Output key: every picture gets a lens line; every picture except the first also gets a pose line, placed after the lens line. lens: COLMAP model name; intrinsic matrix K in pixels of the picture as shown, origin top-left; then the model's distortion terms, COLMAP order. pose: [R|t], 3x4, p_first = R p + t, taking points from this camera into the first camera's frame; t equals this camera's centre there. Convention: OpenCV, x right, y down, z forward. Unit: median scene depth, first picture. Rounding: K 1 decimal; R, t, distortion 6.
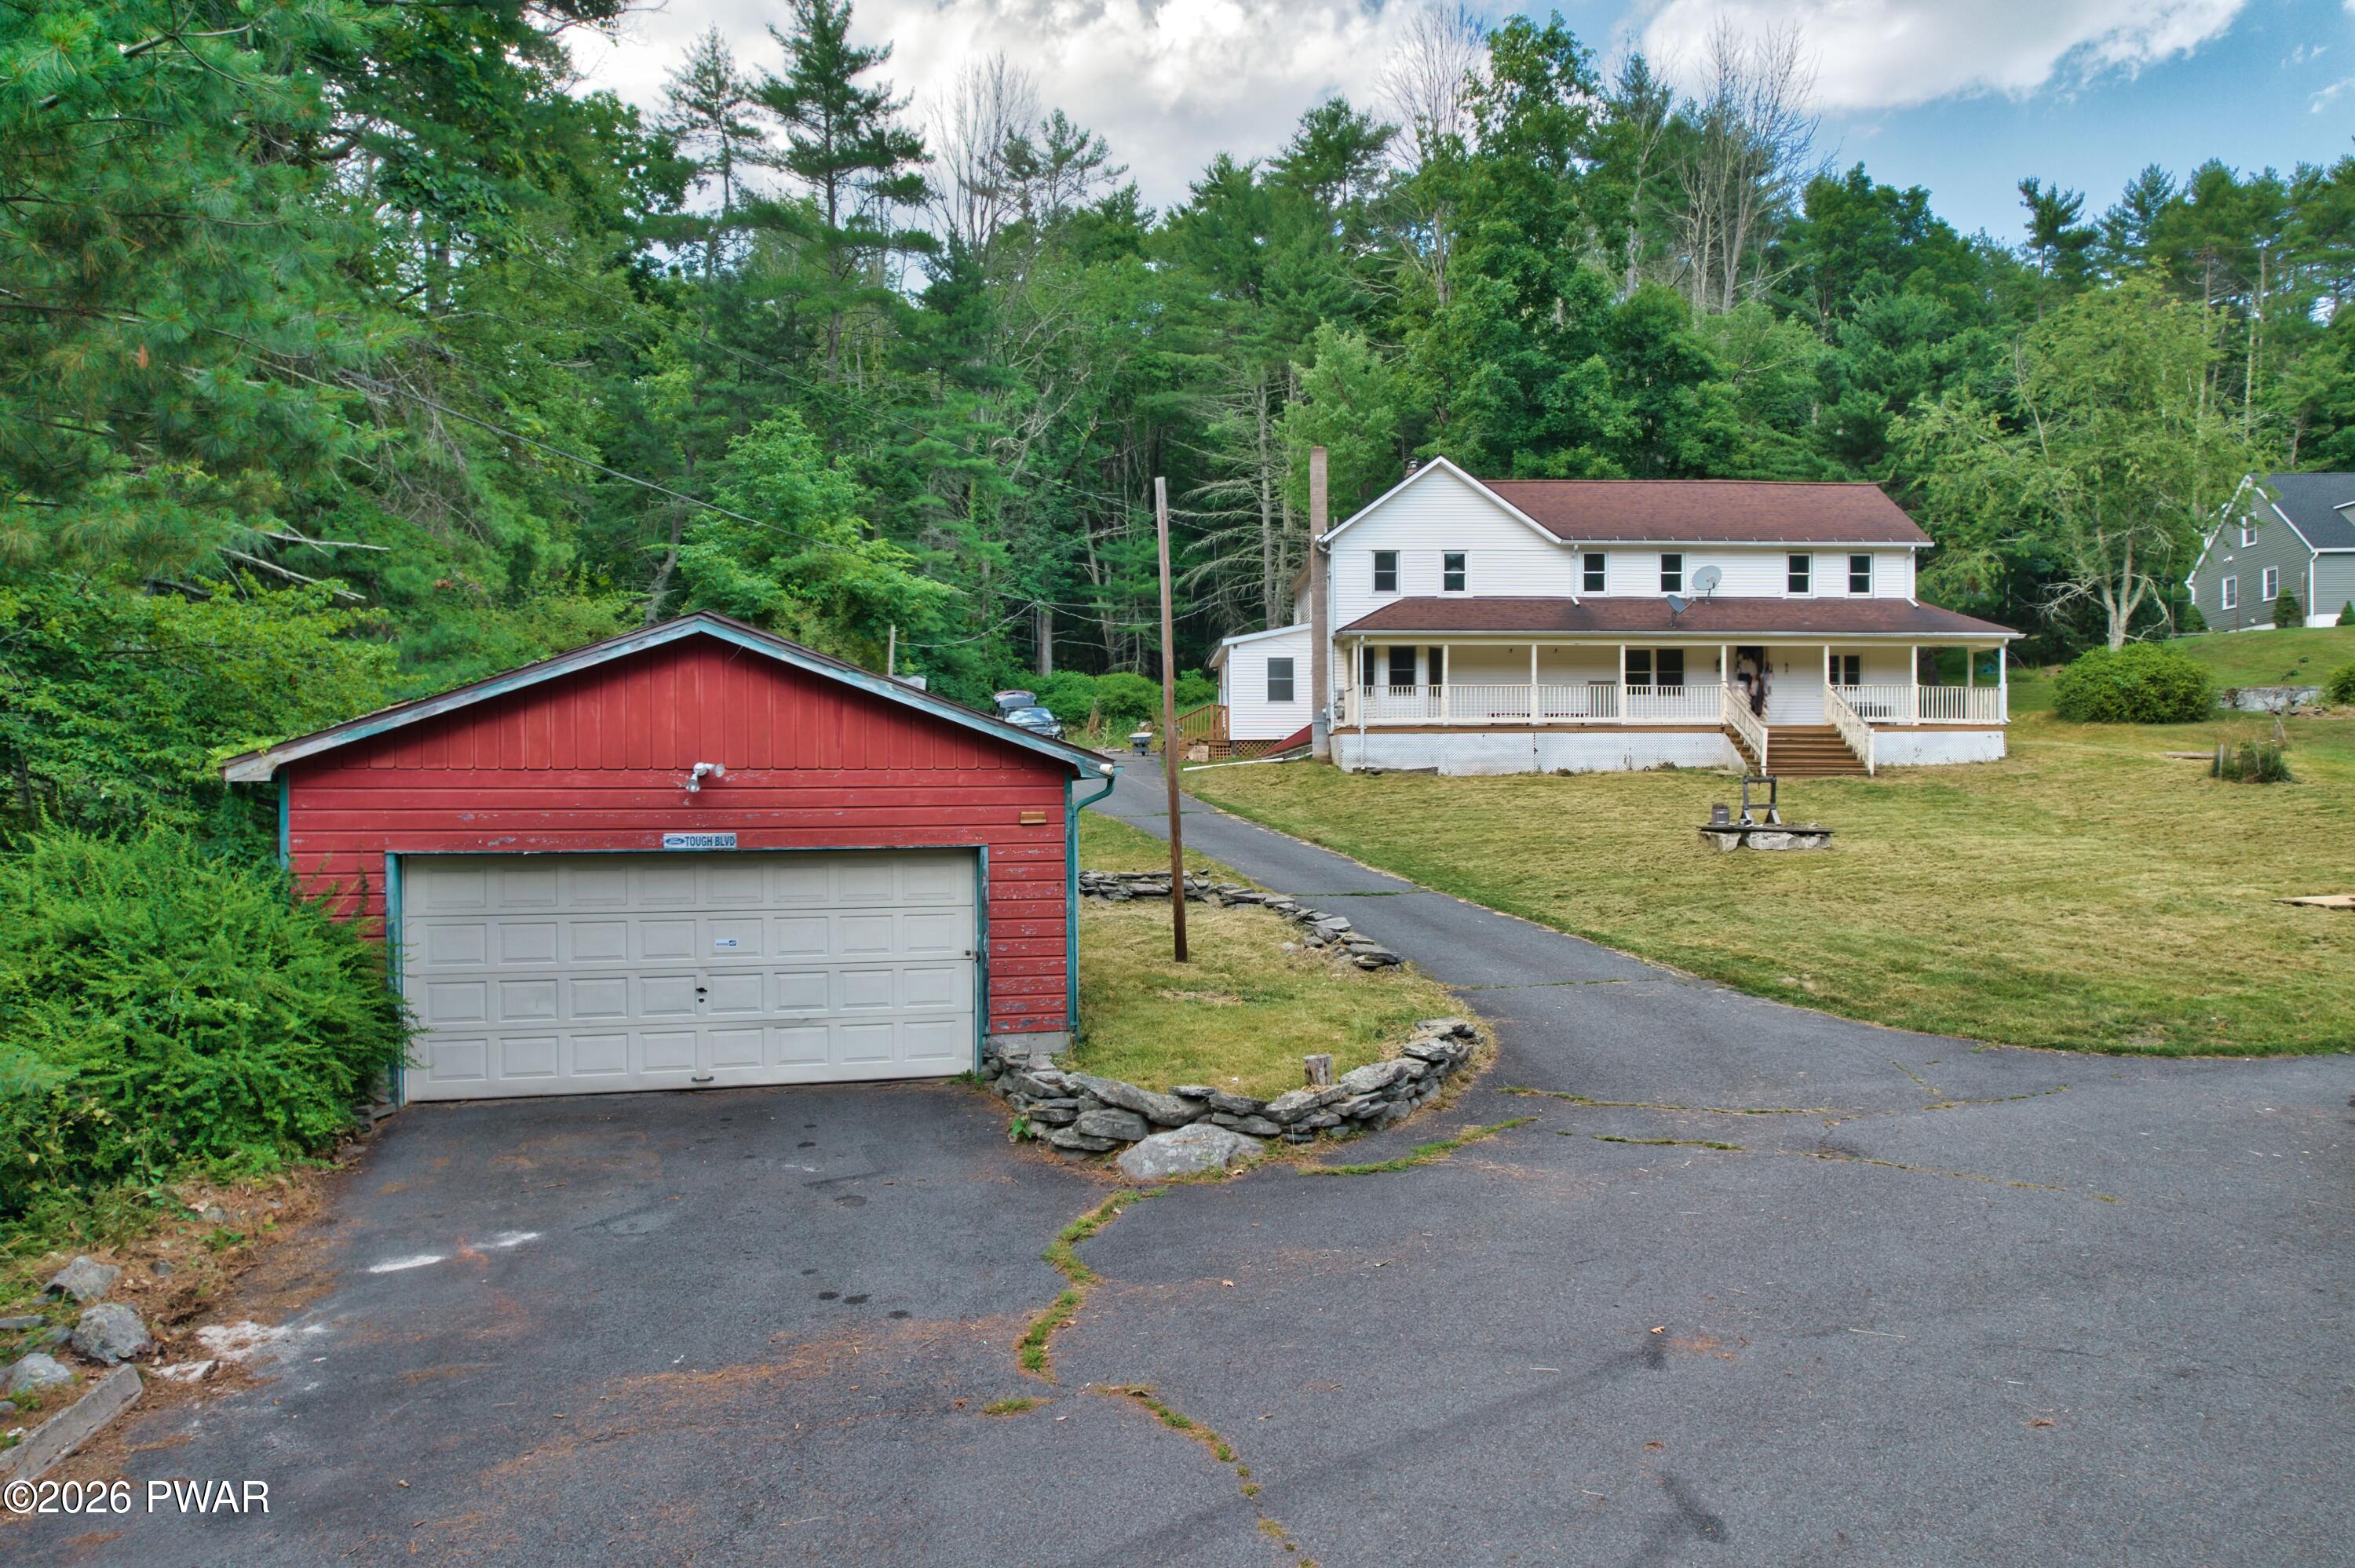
lens RADIAL K [[1506.7, 0, 1183.8], [0, 1506.7, 806.4], [0, 0, 1]] dist [-0.074559, 0.063183]
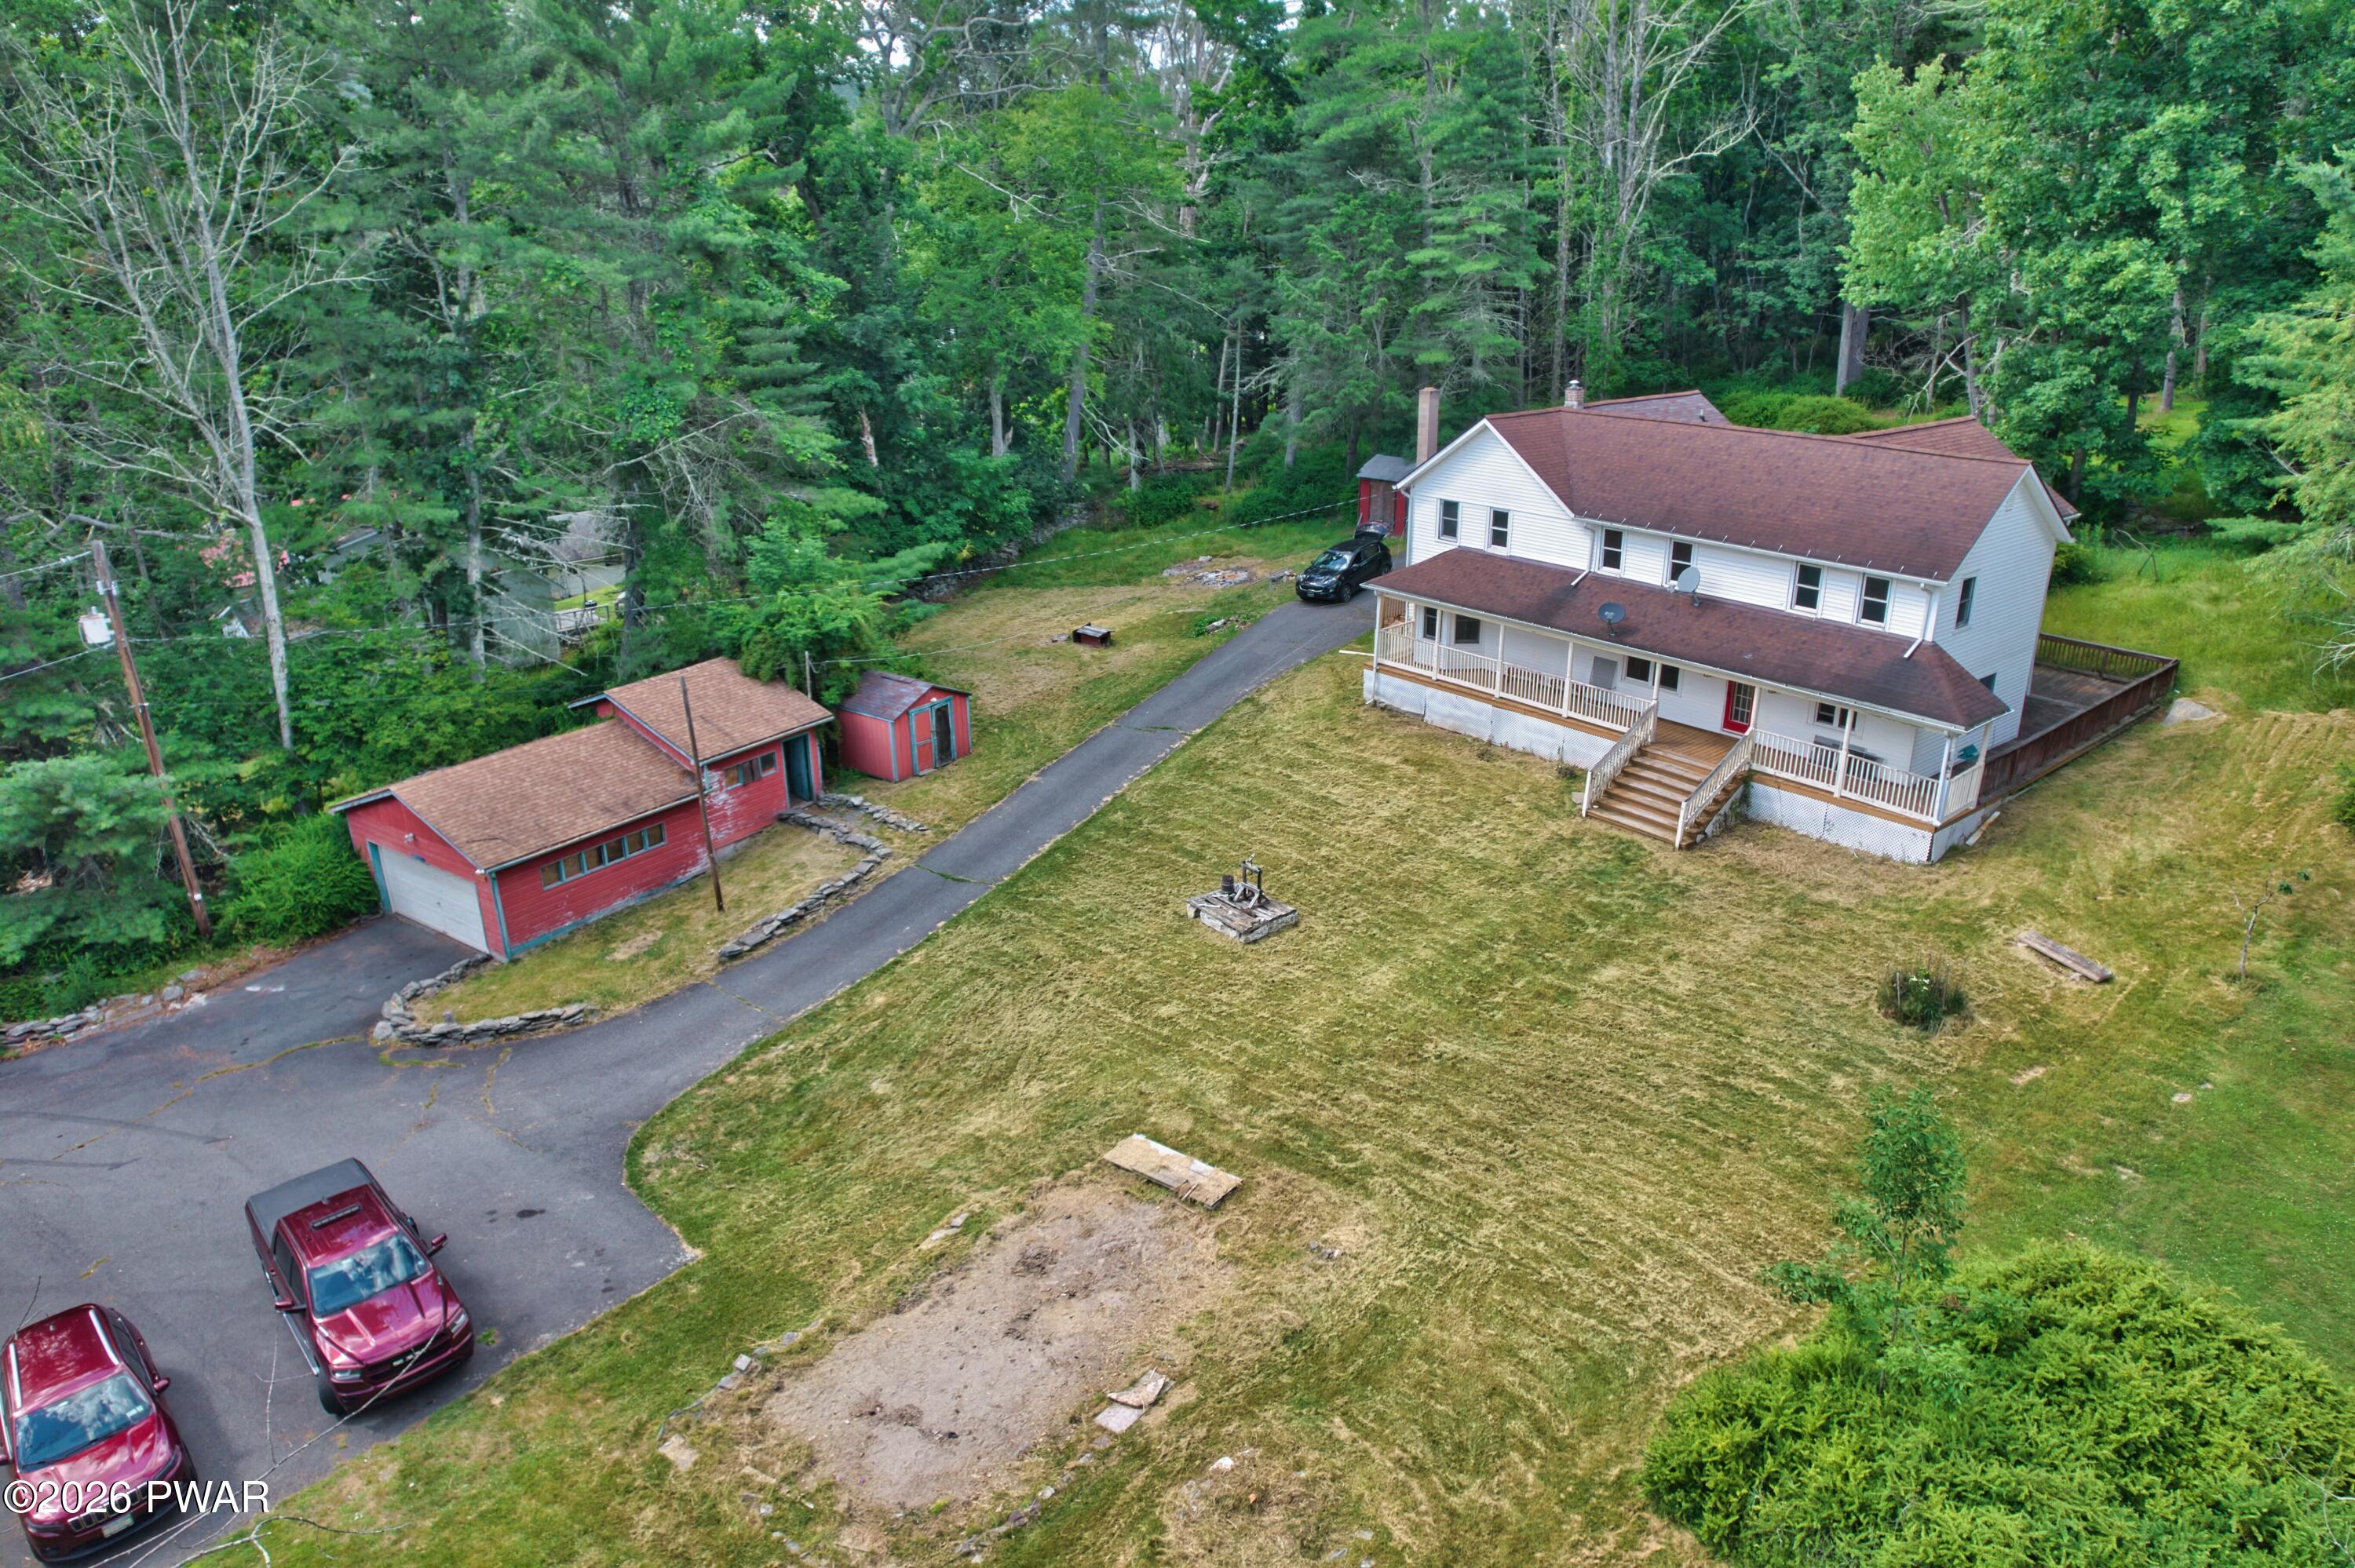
lens RADIAL K [[1506.7, 0, 1186.6], [0, 1506.7, 813.0], [0, 0, 1]] dist [-0.074559, 0.063183]
pose [[0.618405, 0.284740, -0.732461, 0.868191], [0.008366, 0.929612, 0.368444, -0.359263], [0.785815, -0.233975, 0.572494, 0.184111]]
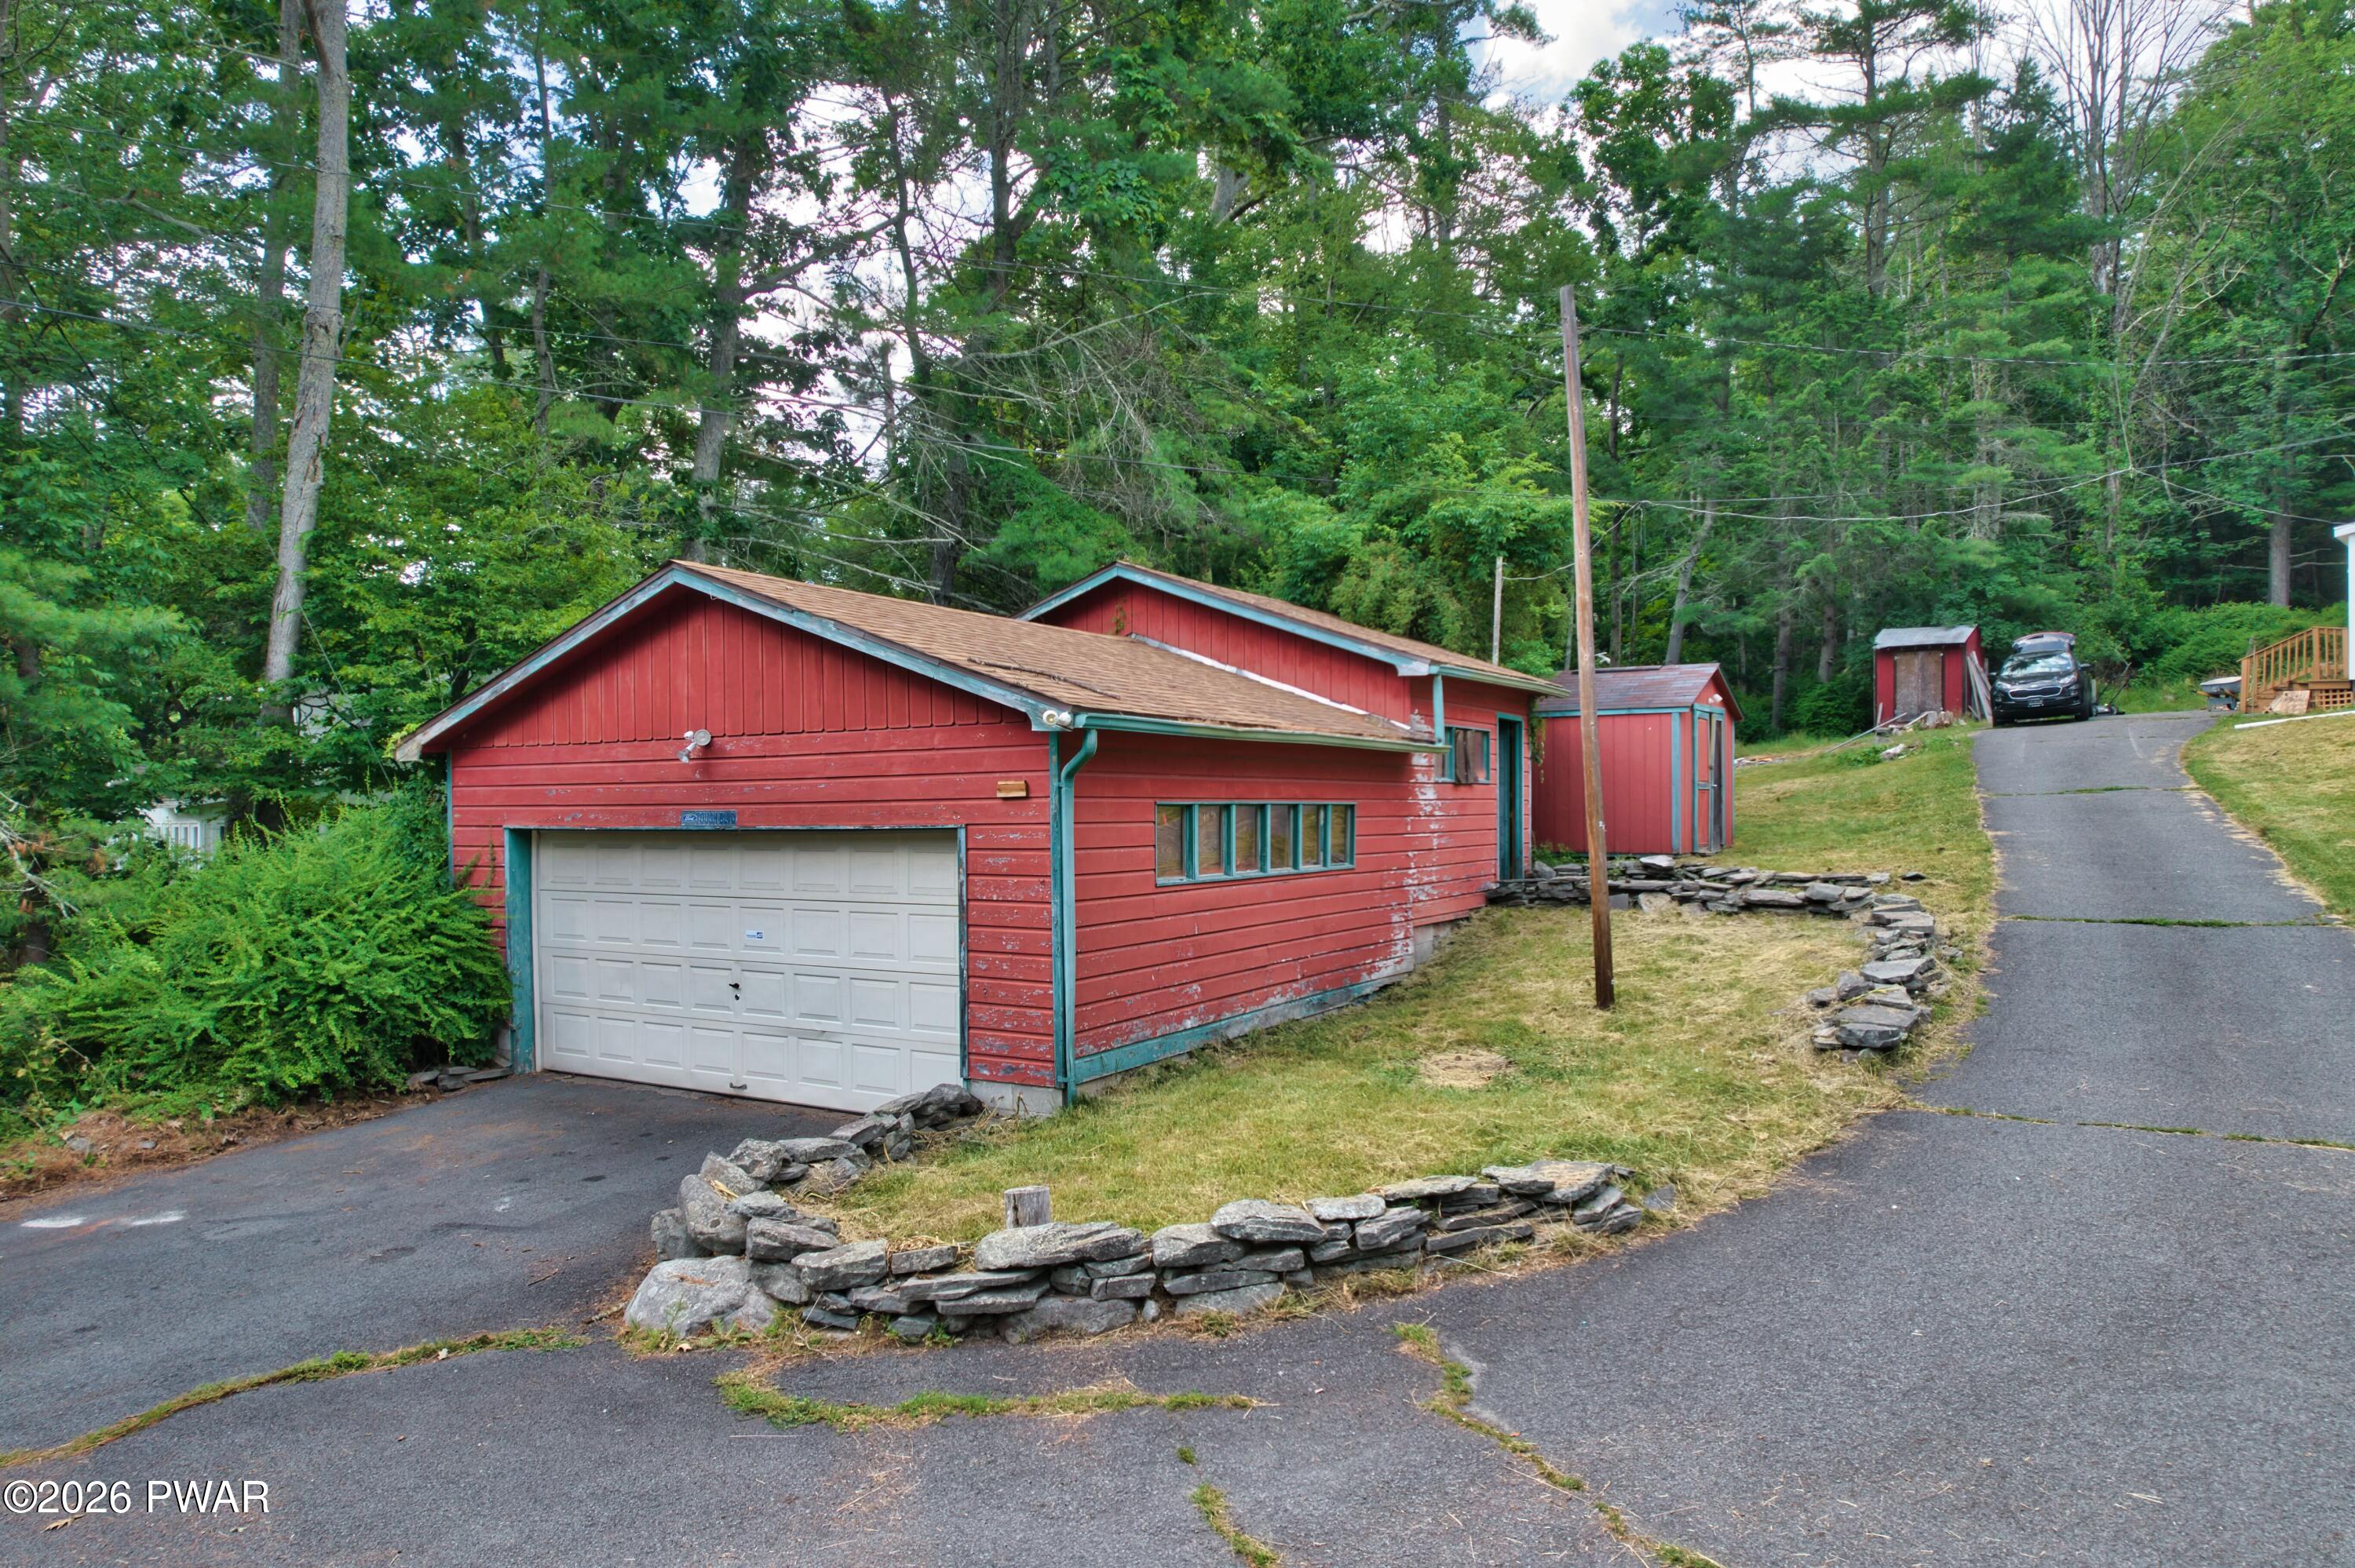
lens RADIAL K [[1506.7, 0, 1186.0], [0, 1506.7, 810.2], [0, 0, 1]] dist [-0.074559, 0.063183]
pose [[0.677214, 0.001895, -0.735784, 0.174227], [0.006926, 0.999936, 0.008950, 0.004080], [0.735754, -0.011157, 0.677157, 0.201957]]
